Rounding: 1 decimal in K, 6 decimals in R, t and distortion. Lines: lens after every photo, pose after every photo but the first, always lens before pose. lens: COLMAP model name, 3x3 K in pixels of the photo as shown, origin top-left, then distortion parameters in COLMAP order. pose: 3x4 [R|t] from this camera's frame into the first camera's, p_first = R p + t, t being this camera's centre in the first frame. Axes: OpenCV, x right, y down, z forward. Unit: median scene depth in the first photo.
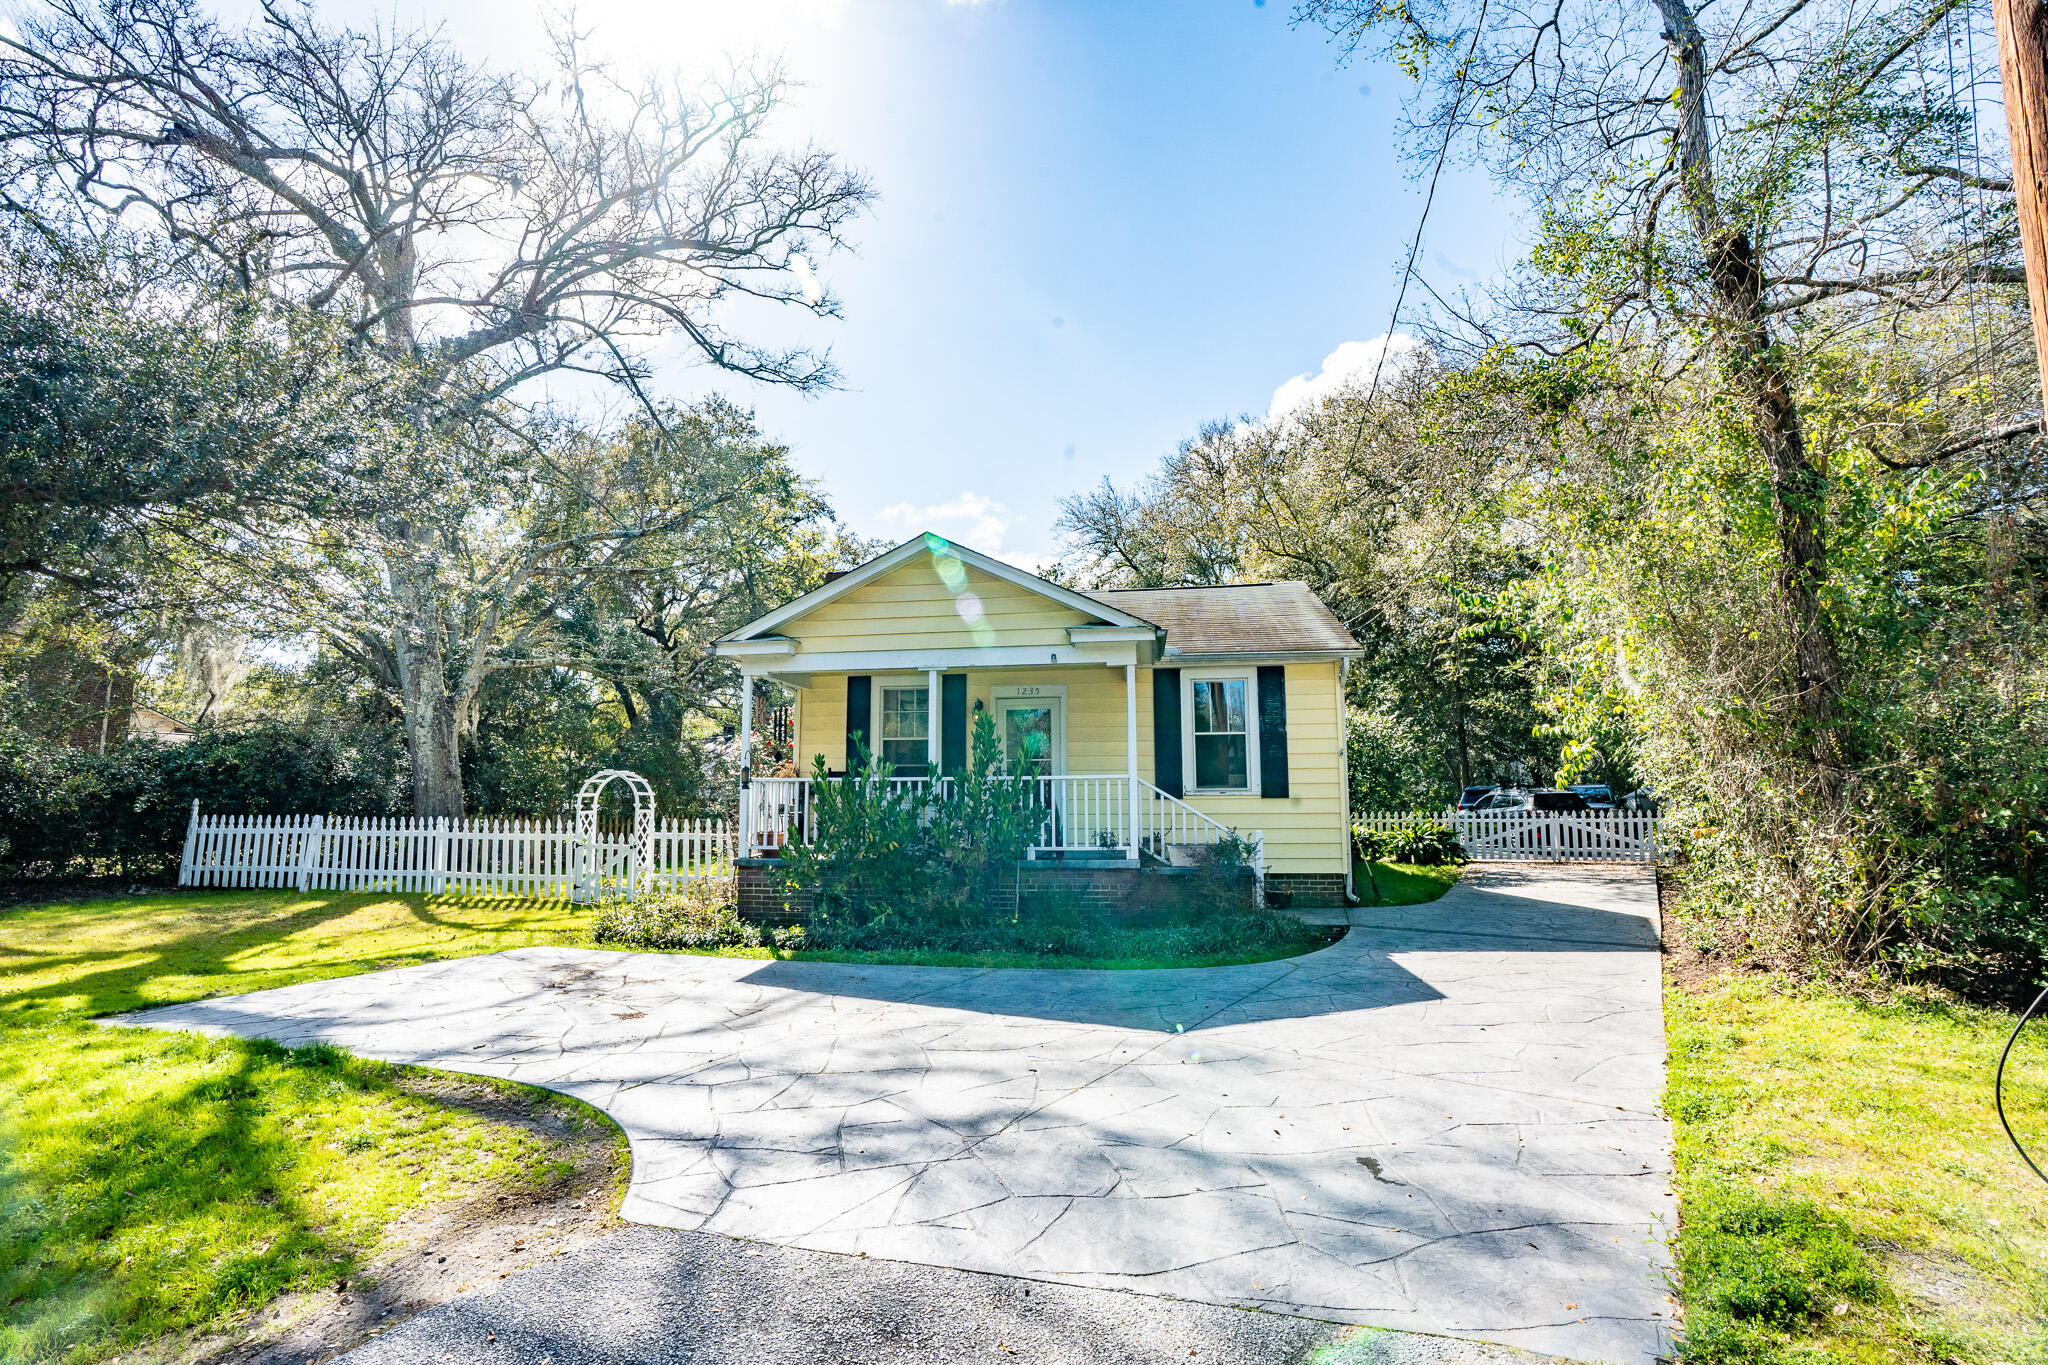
lens RADIAL K [[947.2, 0, 1015.1], [0, 947.2, 687.3], [0, 0, 1]] dist [-0.069448, 0.032027]
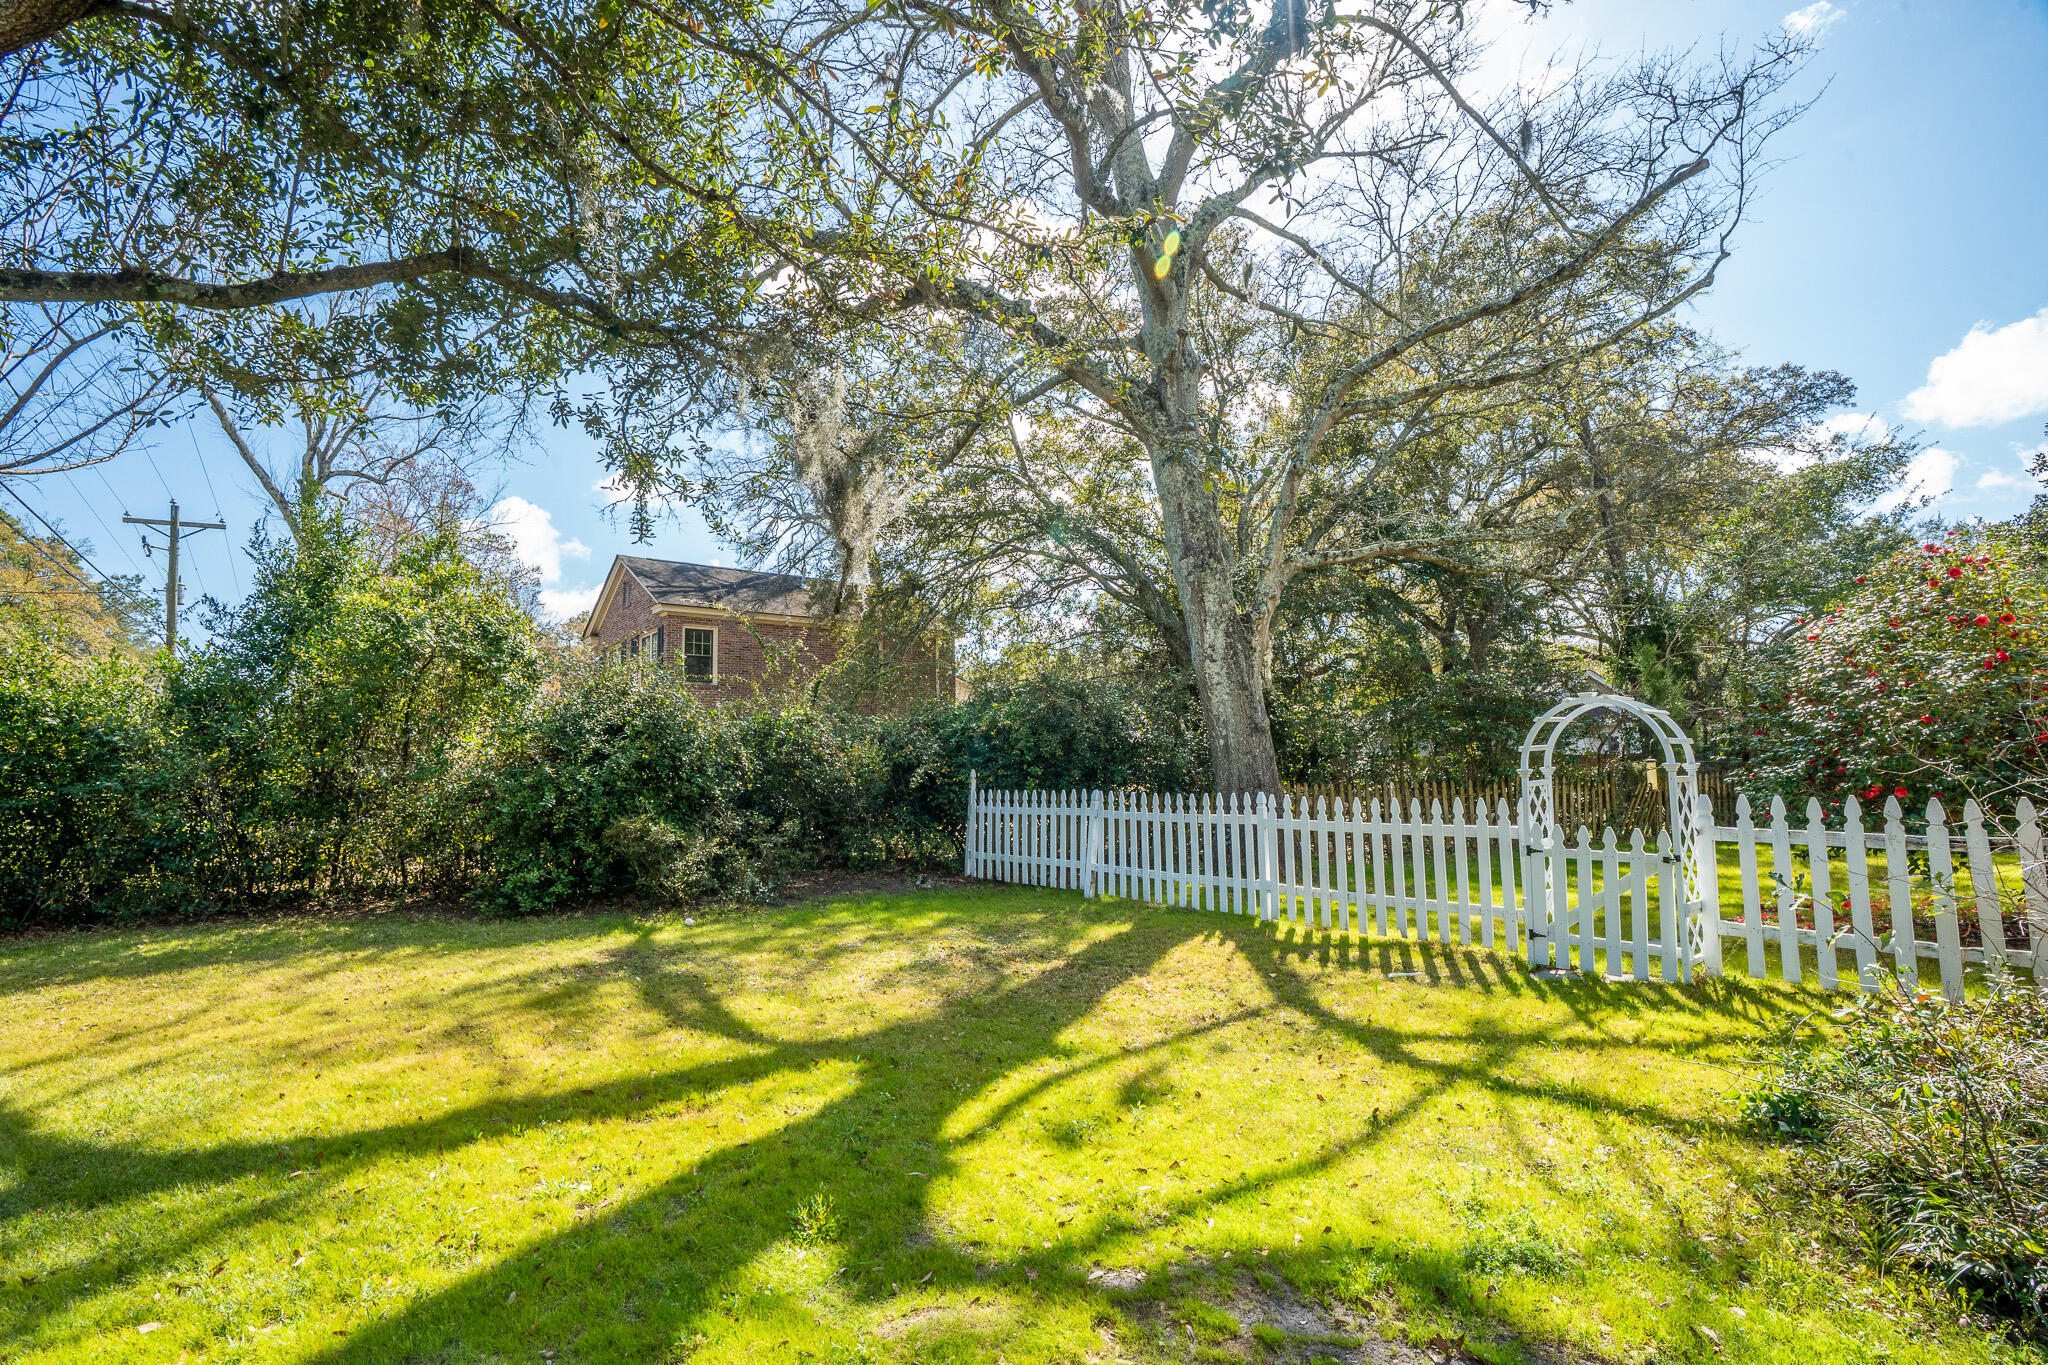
lens RADIAL K [[947.2, 0, 1015.1], [0, 947.2, 687.3], [0, 0, 1]] dist [-0.069448, 0.032027]
pose [[0.728896, -0.068872, -0.681151, -0.316299], [0.096648, 0.995315, 0.002786, 0.054474], [0.677768, -0.067862, 0.732137, 0.447751]]
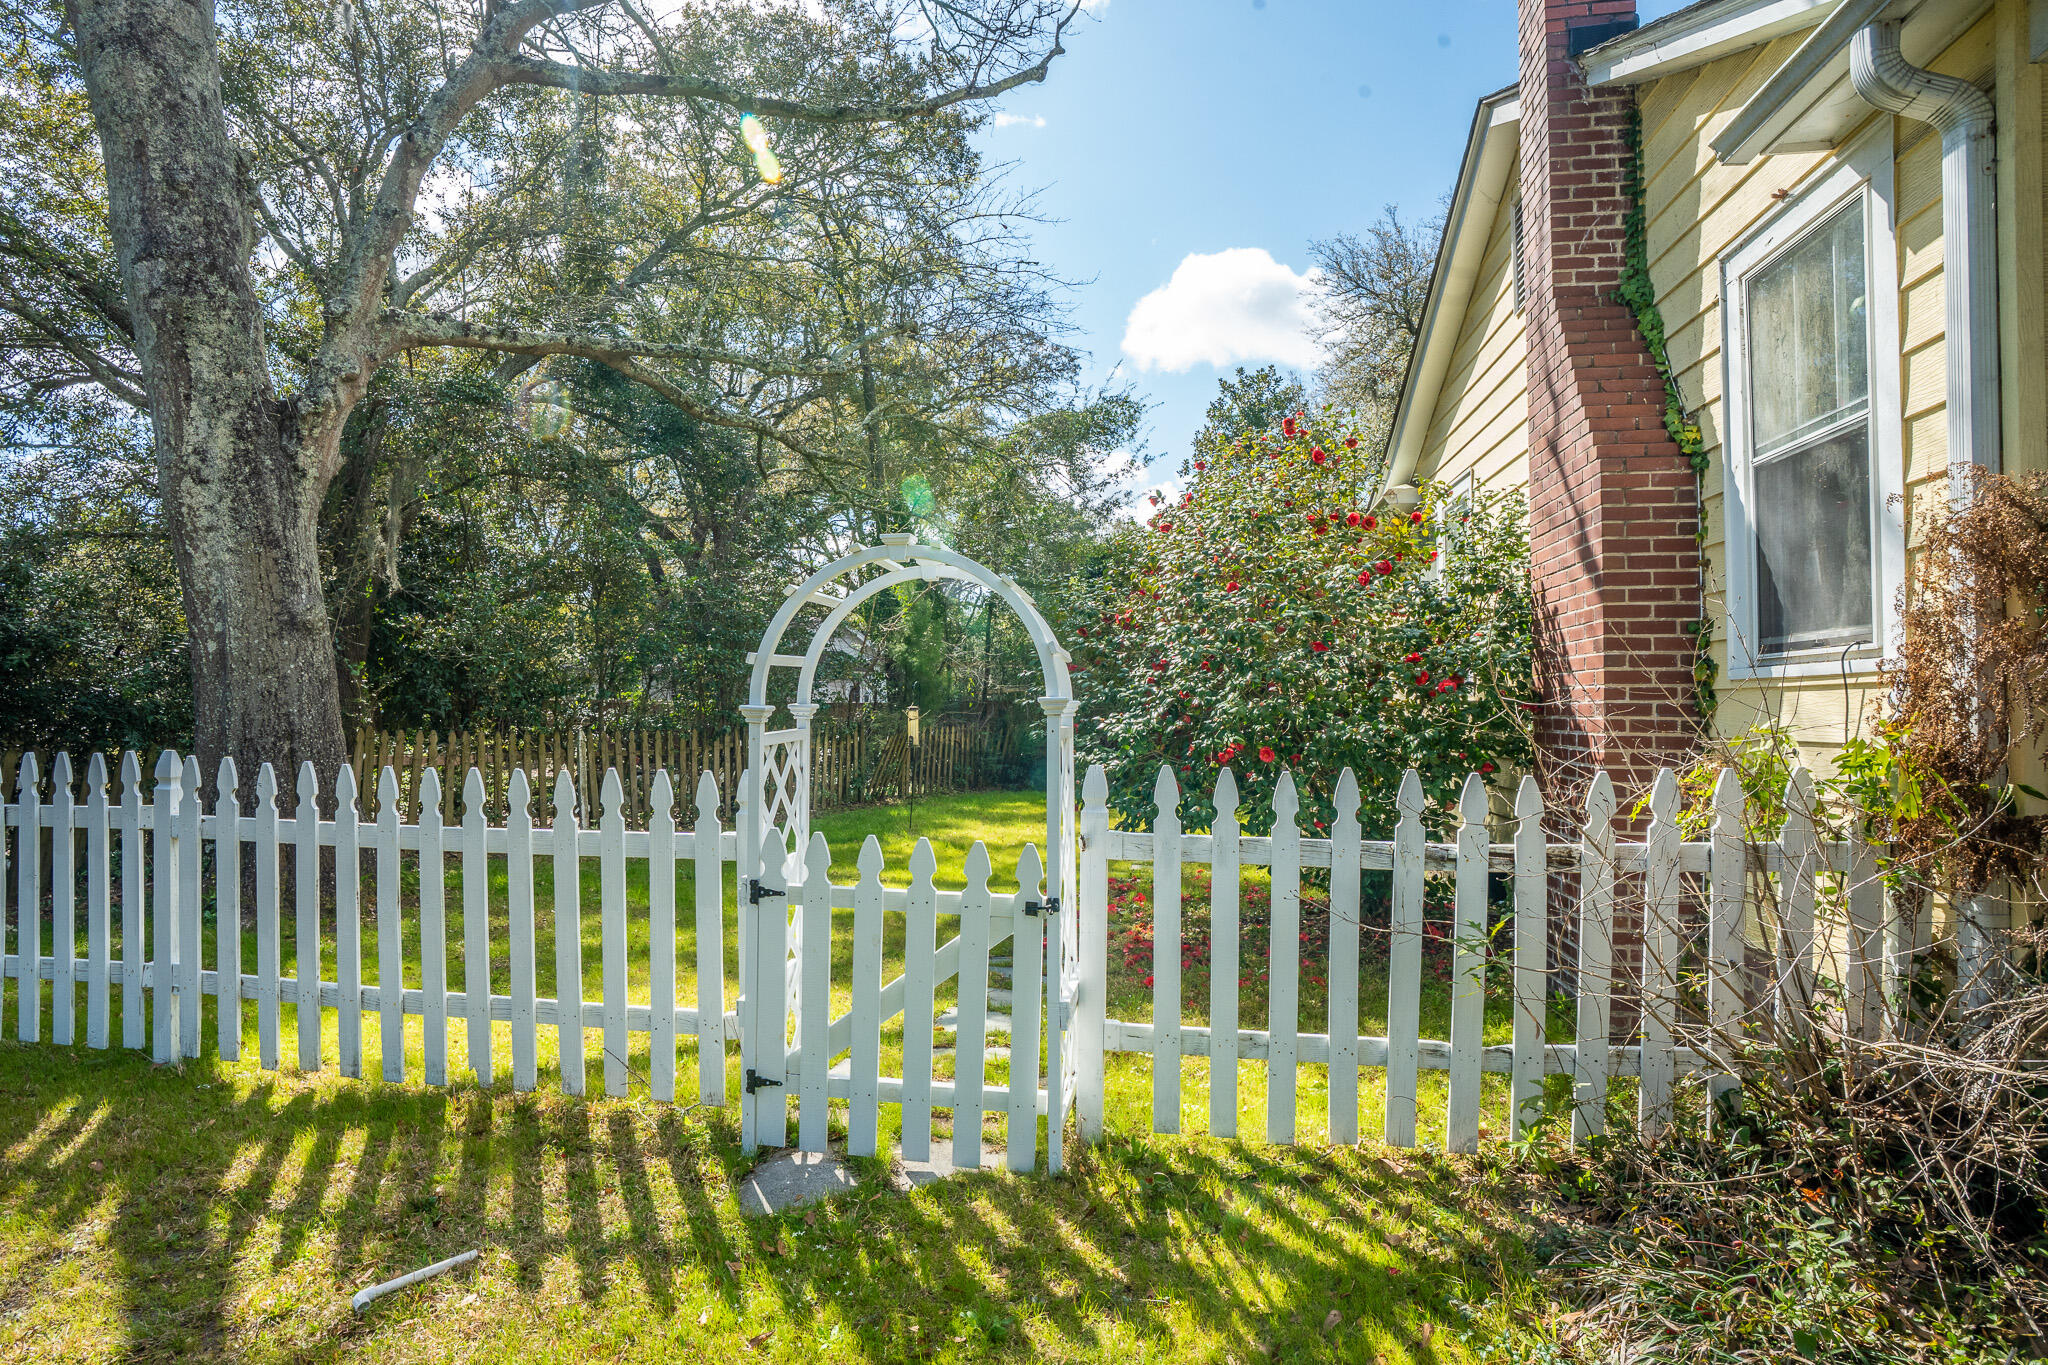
lens RADIAL K [[1017.5, 0, 1013.7], [0, 1017.5, 683.9], [0, 0, 1]] dist [-0.032042, 0.001062]
pose [[0.999808, 0.005908, -0.018689, -0.391289], [-0.004113, 0.995498, 0.094689, 0.096012], [0.019164, -0.094594, 0.995331, 0.744190]]
